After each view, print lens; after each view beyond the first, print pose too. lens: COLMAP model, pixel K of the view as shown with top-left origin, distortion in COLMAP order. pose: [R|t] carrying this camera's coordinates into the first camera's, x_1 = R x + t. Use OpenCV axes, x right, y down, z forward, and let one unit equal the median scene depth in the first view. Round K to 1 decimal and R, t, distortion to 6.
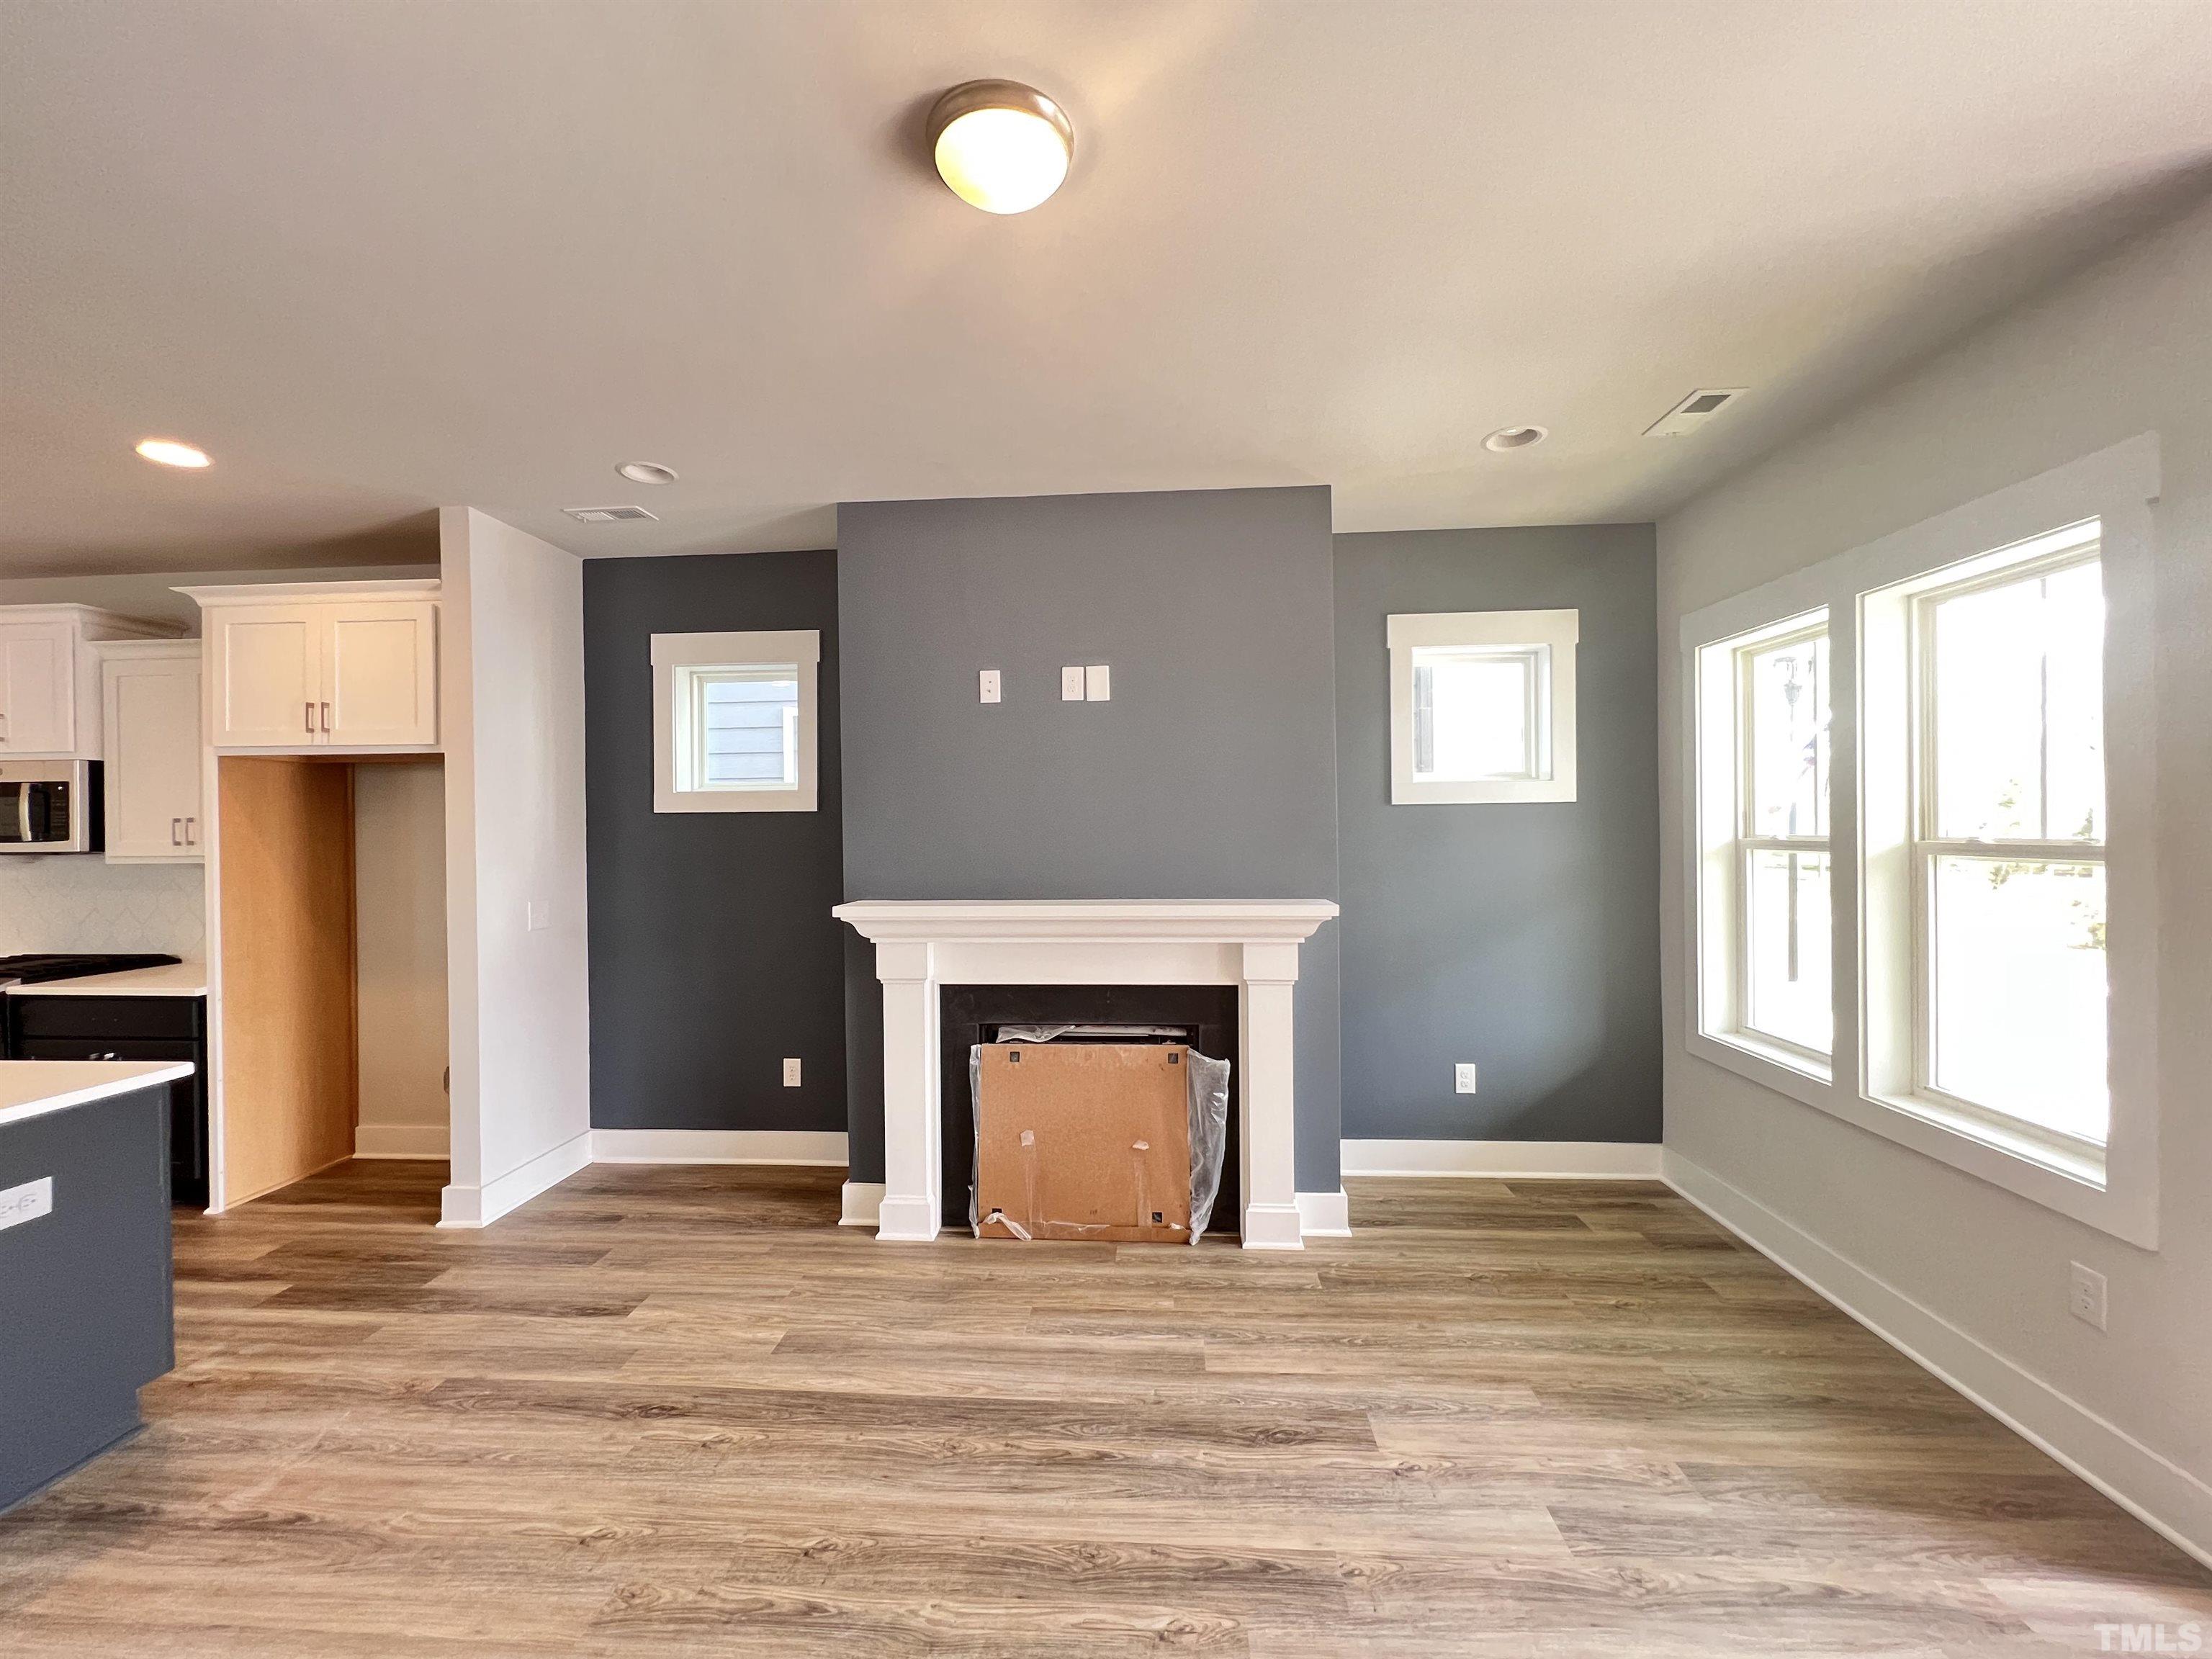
lens RADIAL K [[886.0, 0, 1106.6], [0, 886.0, 819.1], [0, 0, 1]] dist [-0.024937, 0.004723]
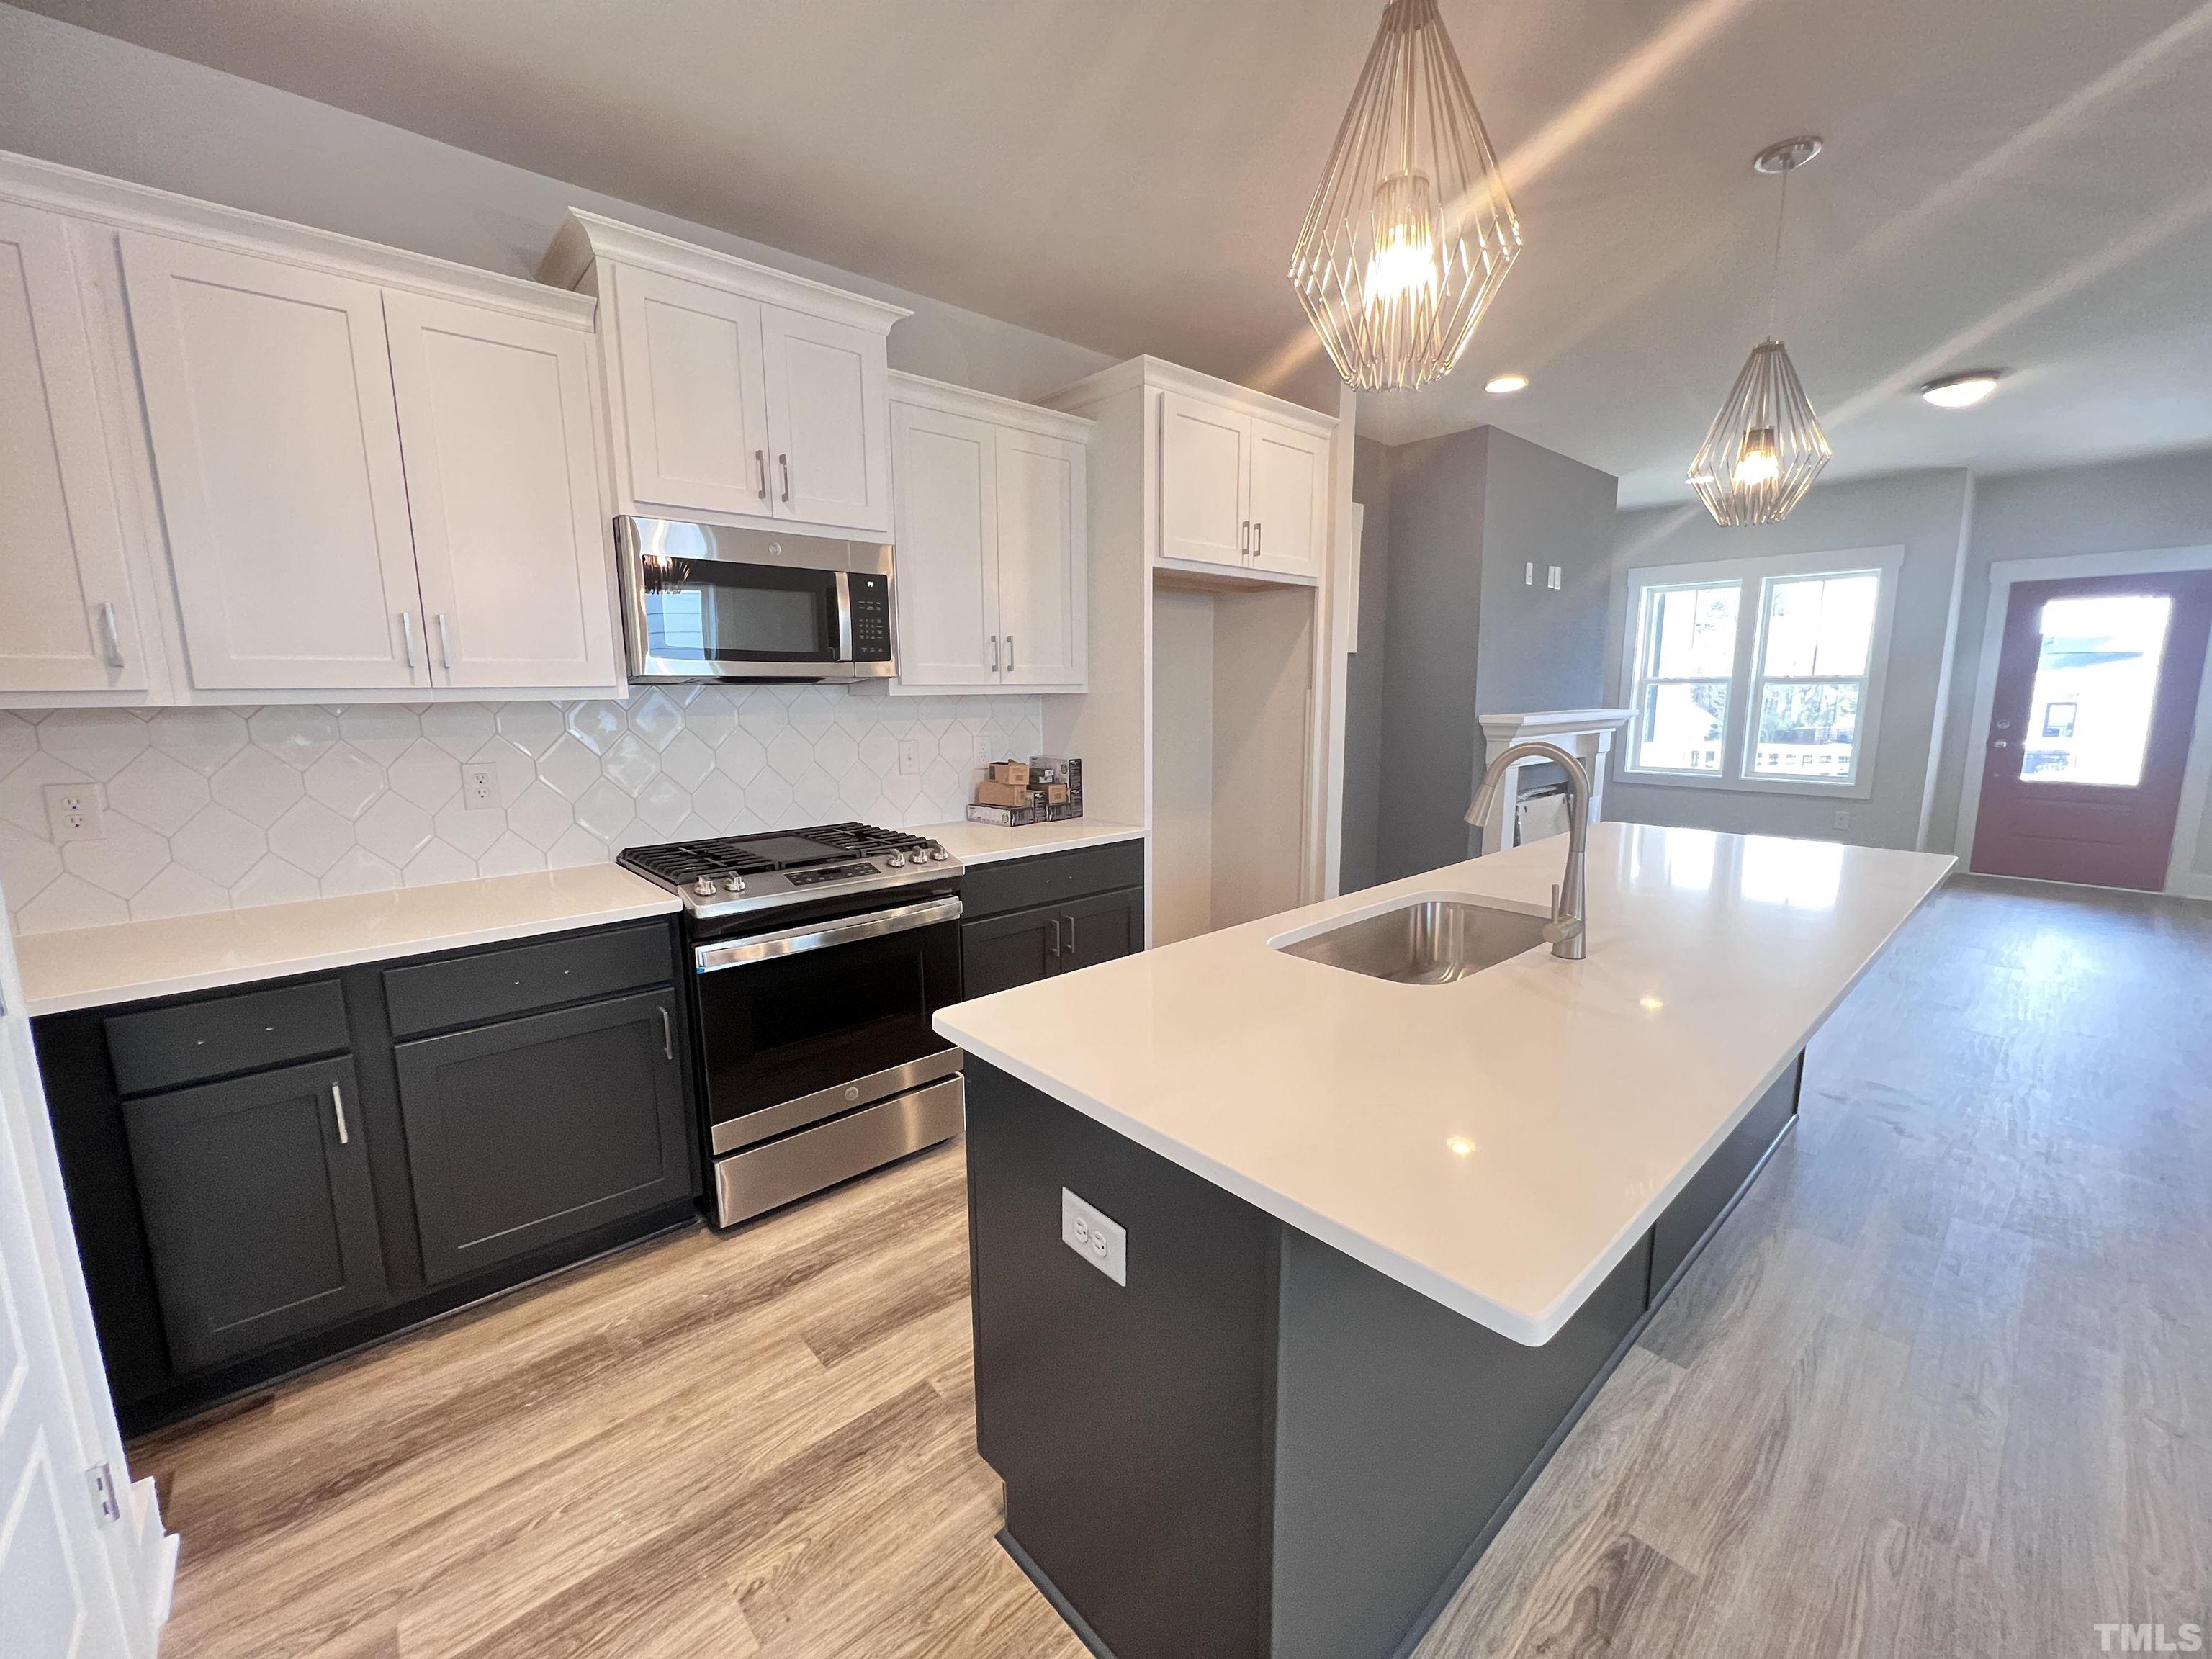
lens RADIAL K [[886.0, 0, 1106.6], [0, 886.0, 819.1], [0, 0, 1]] dist [-0.024937, 0.004723]
pose [[0.705806, -0.099012, 0.701451, -1.815121], [0.006620, 0.991063, 0.133229, 0.065341], [-0.708374, -0.089390, 0.700154, 0.405333]]
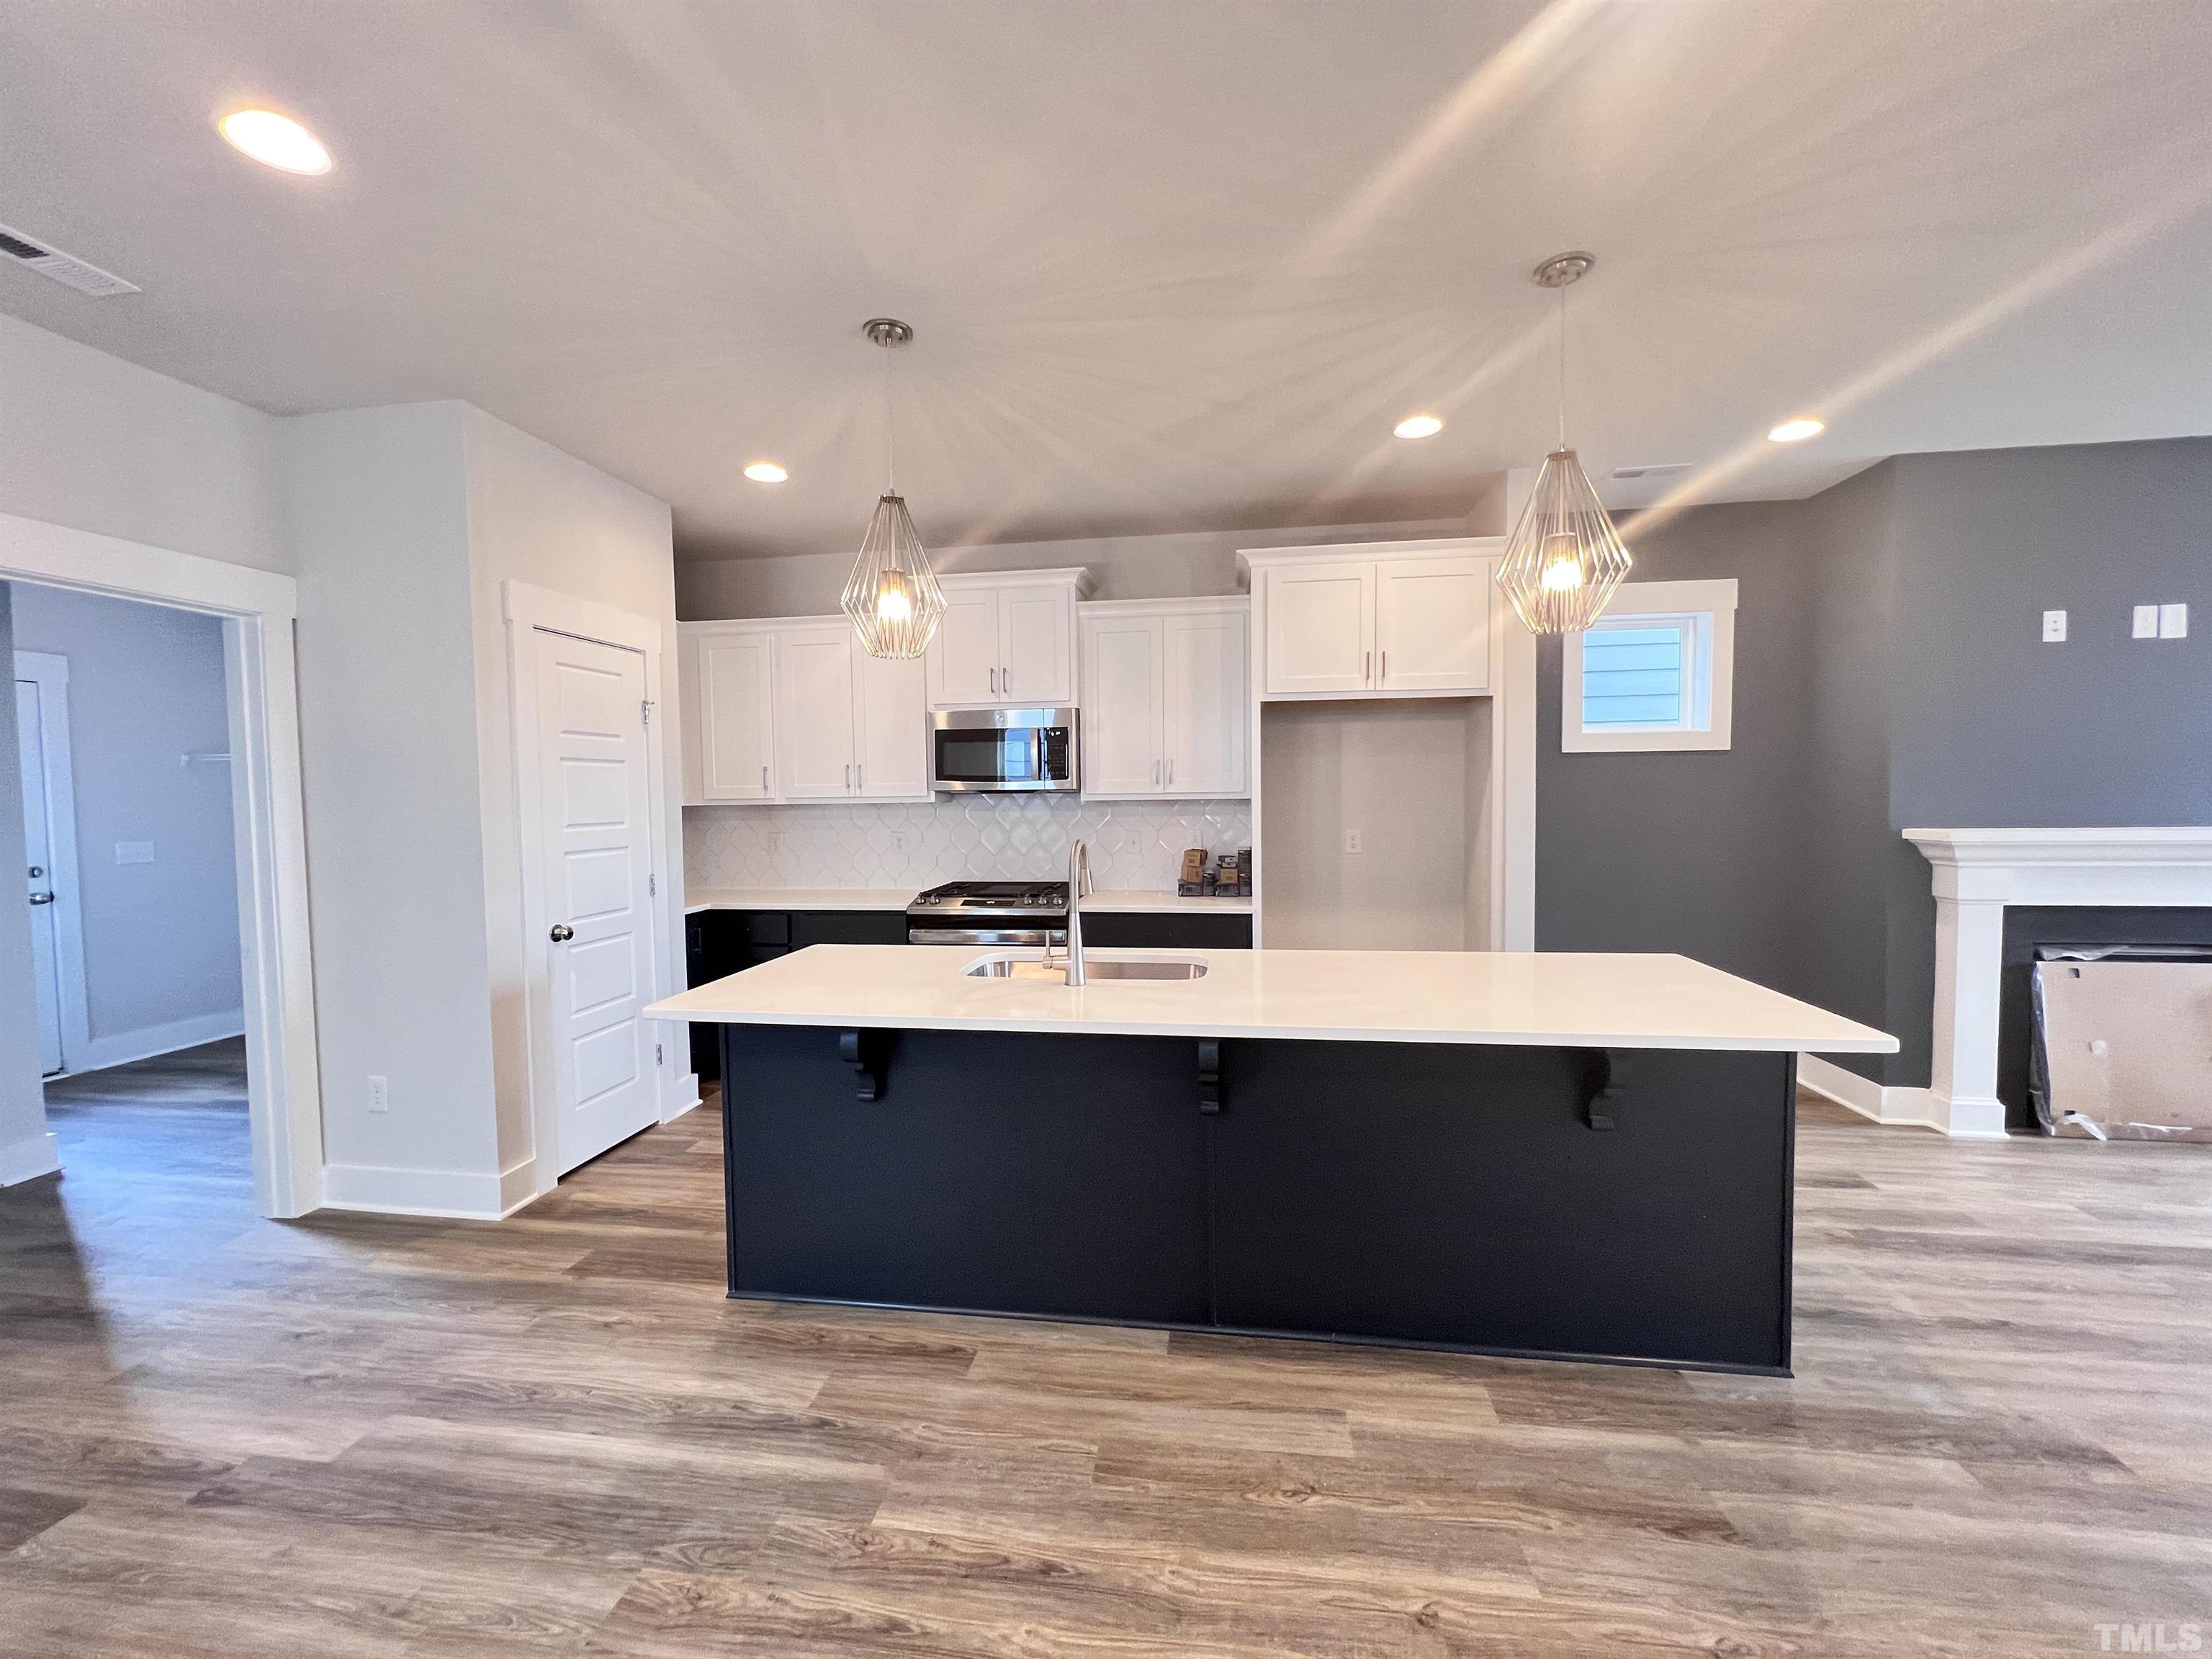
lens RADIAL K [[885.1, 0, 1097.2], [0, 885.1, 800.4], [0, 0, 1]] dist [0.001489, 0.000753]
pose [[0.996293, -0.002806, -0.085977, -1.205941], [0.002871, 0.999996, 0.000635, 0.058227], [0.085975, -0.000880, 0.996297, -0.178492]]
